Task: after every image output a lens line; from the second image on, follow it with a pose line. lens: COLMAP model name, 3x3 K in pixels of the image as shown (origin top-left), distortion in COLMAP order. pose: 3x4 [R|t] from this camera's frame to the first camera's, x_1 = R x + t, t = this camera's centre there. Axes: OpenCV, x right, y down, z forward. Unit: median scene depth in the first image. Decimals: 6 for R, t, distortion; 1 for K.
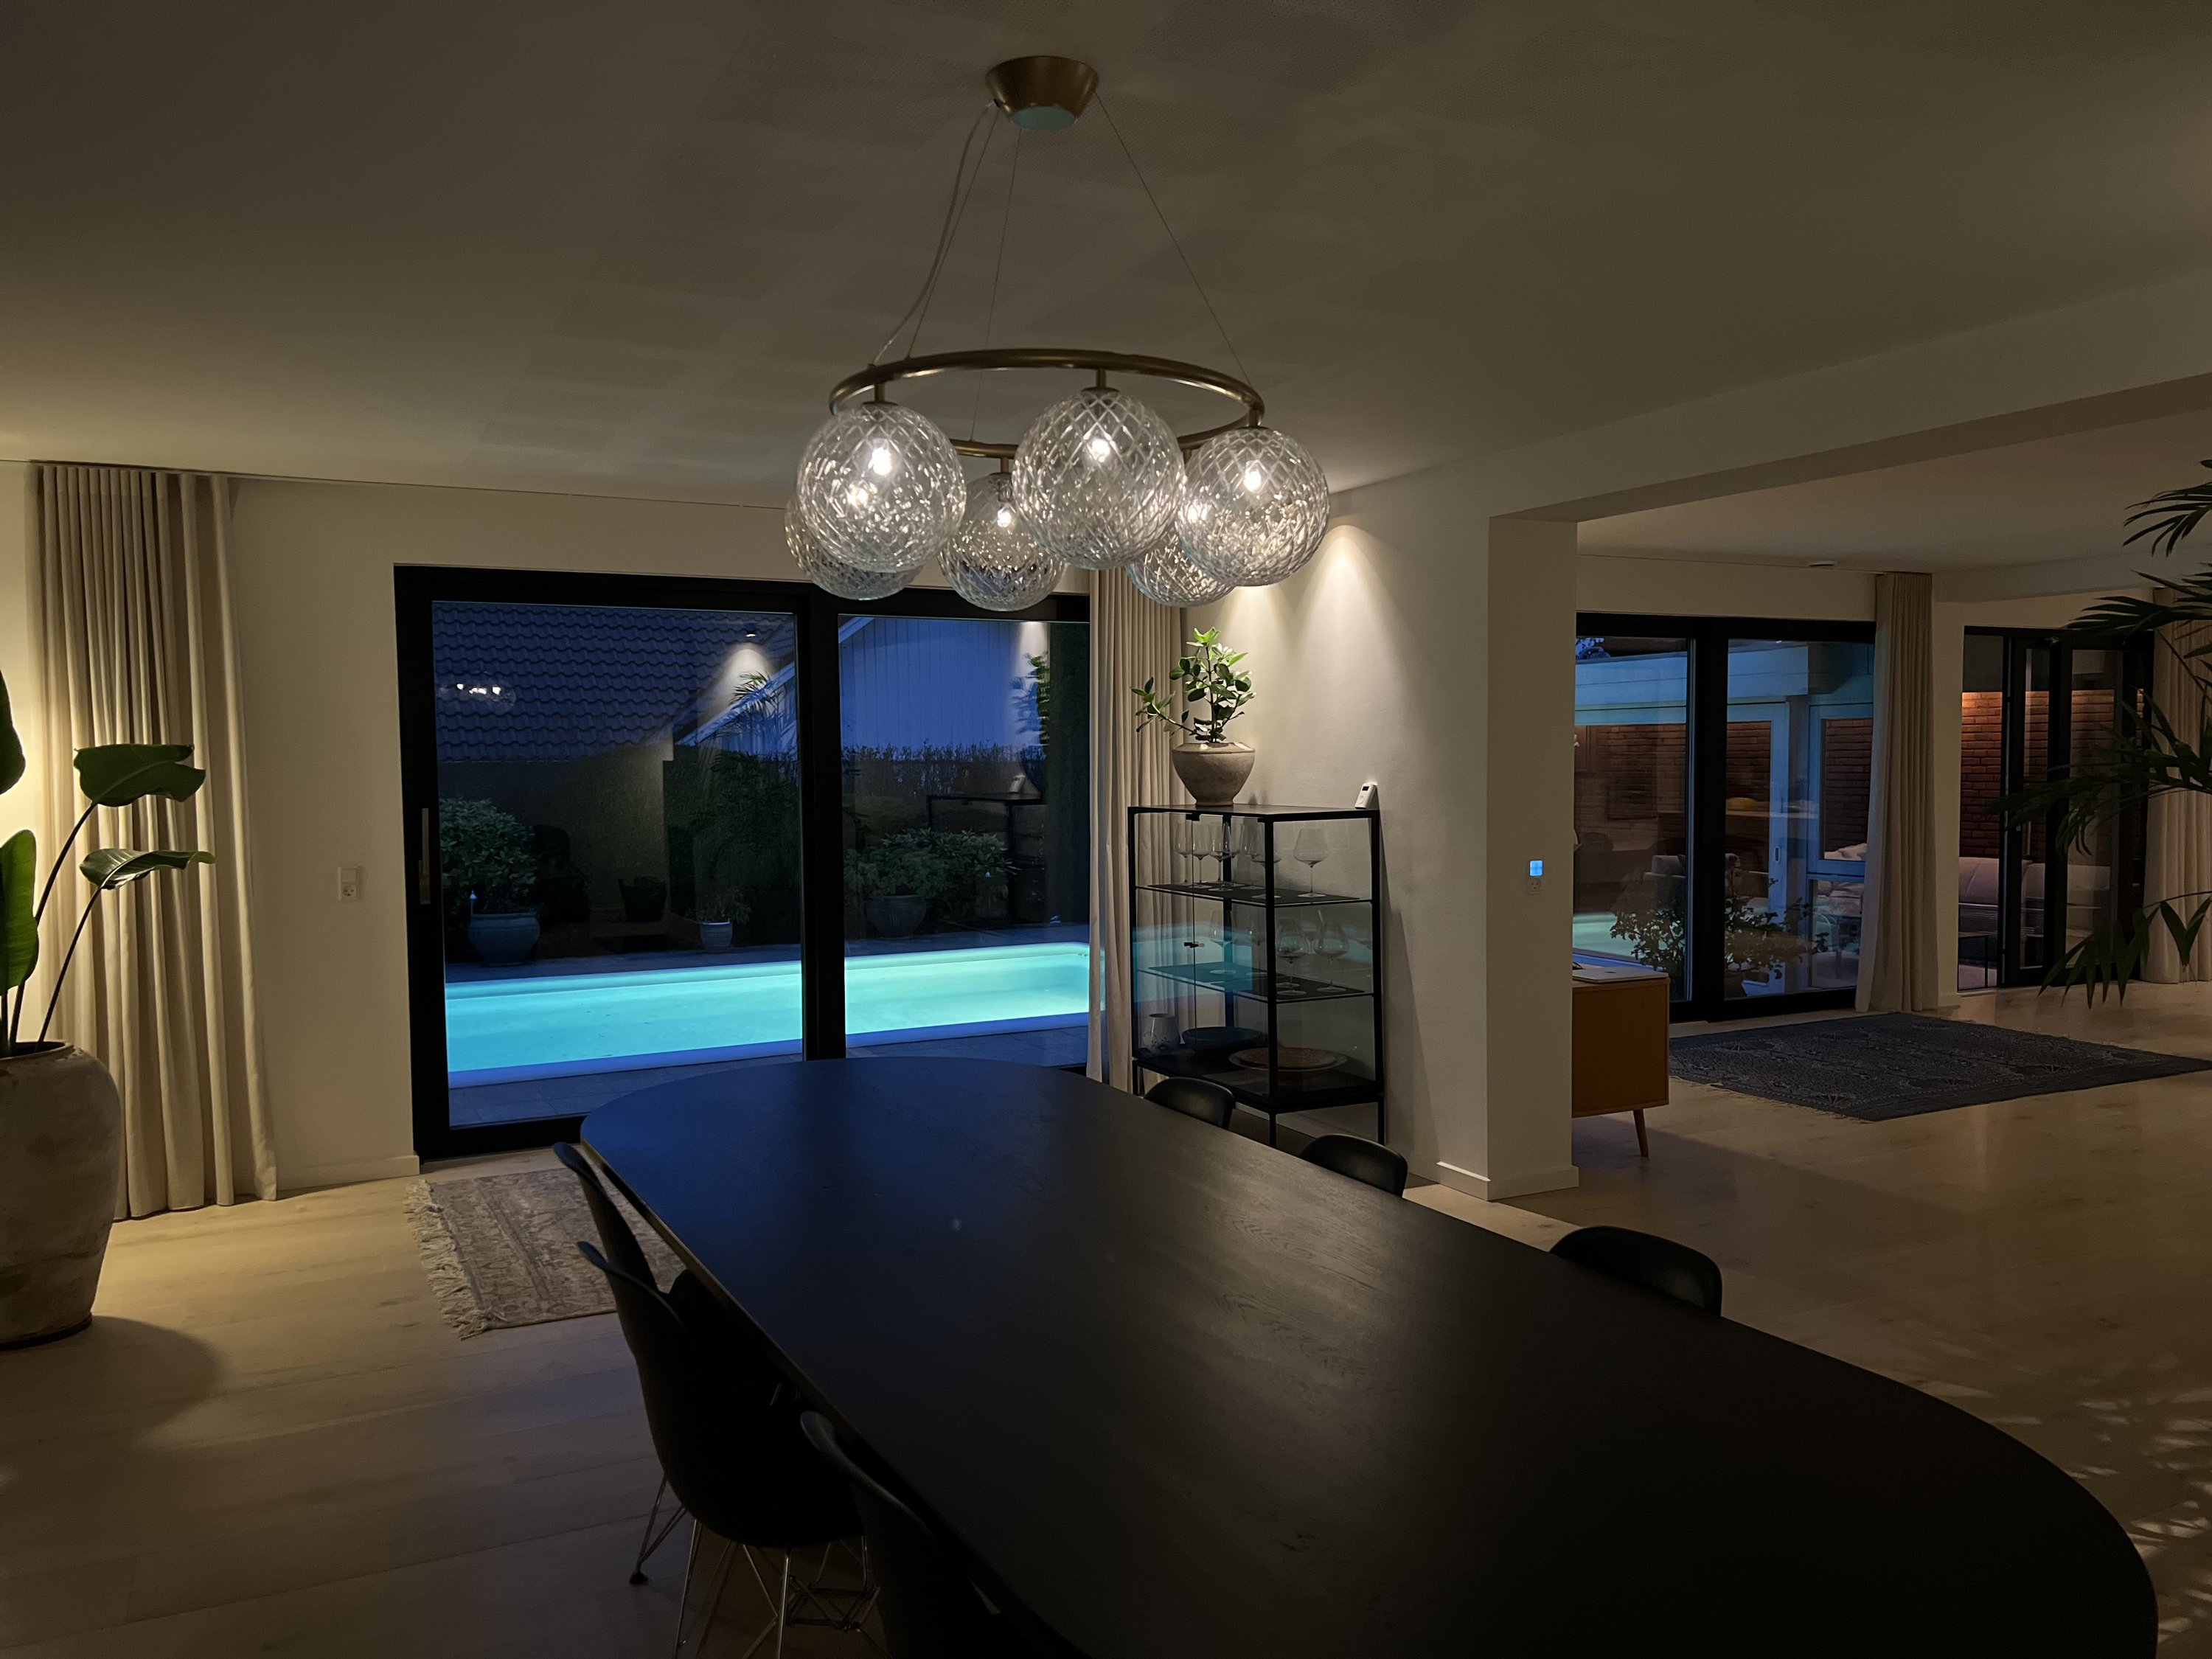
lens RADIAL K [[1977.7, 0, 1106.0], [0, 1977.7, 829.5], [0, 0, 1]] dist [0.131035, 0.002206]
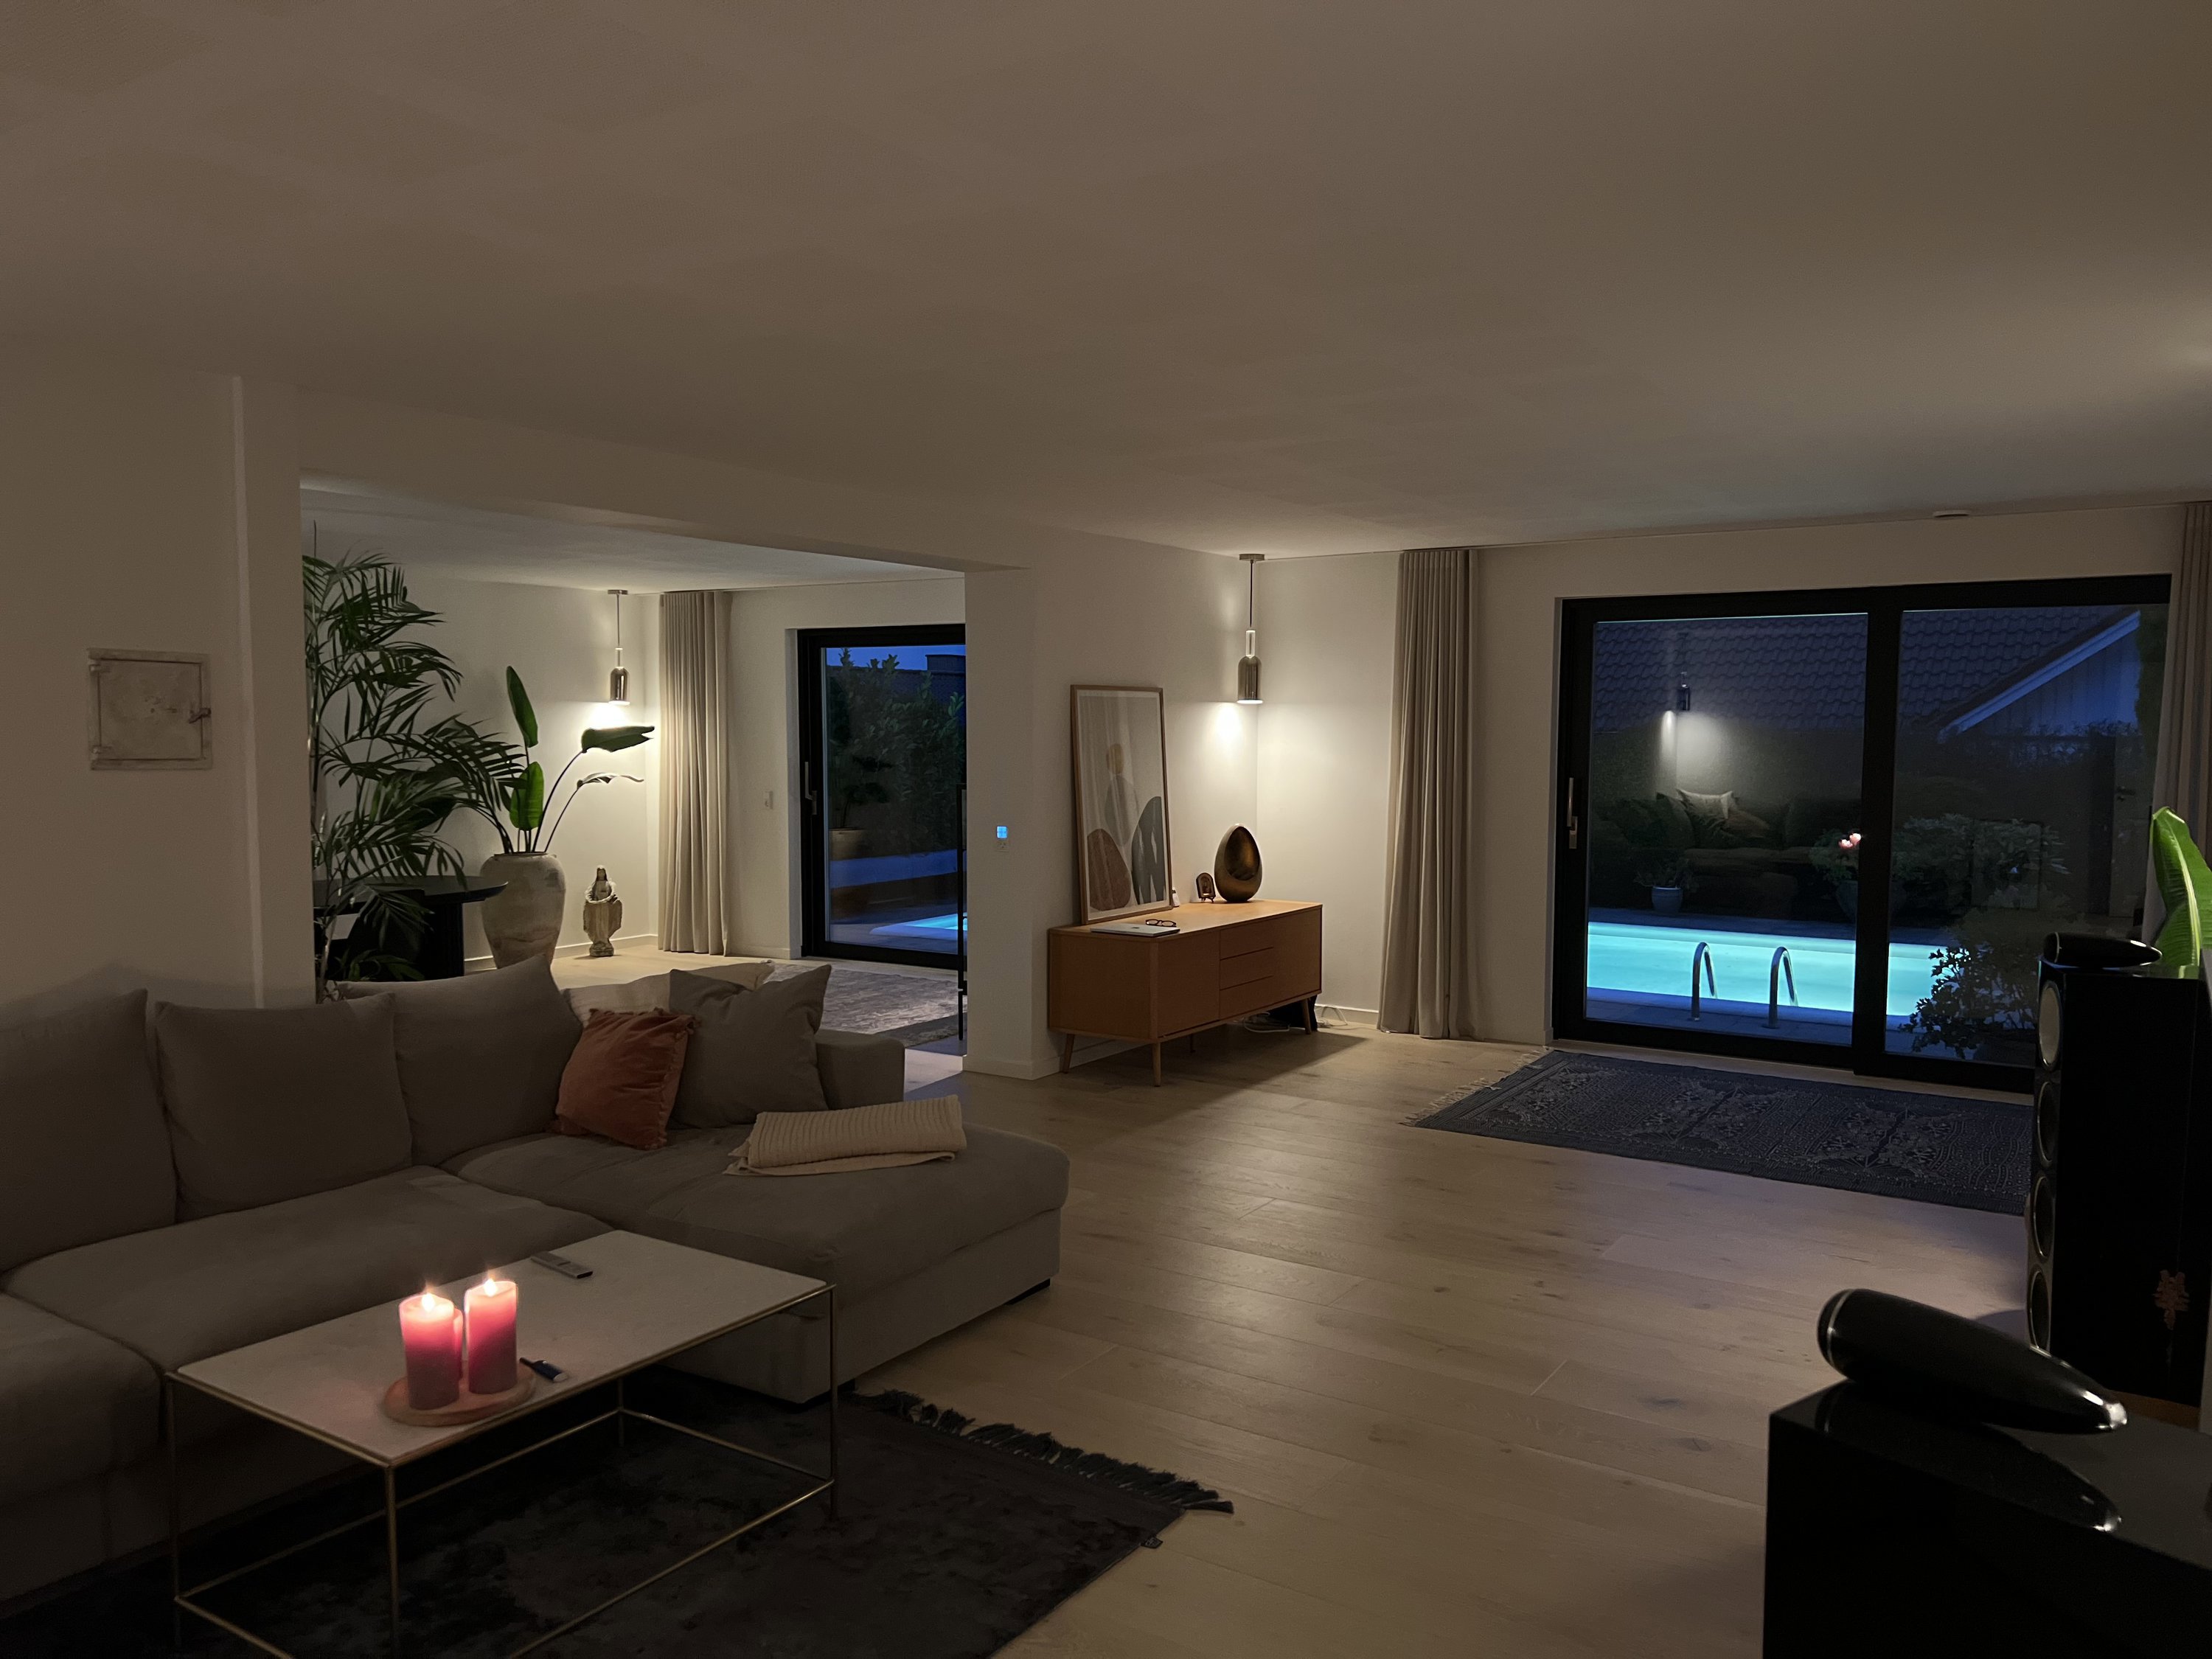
lens RADIAL K [[1641.1, 0, 1106.0], [0, 1641.1, 829.5], [0, 0, 1]] dist [0.006202, 0.001903]
pose [[0.449128, 0.062689, -0.891265, 0.482210], [-0.052541, 0.997662, 0.043696, -0.012477], [0.891921, 0.027203, 0.451372, 0.253220]]
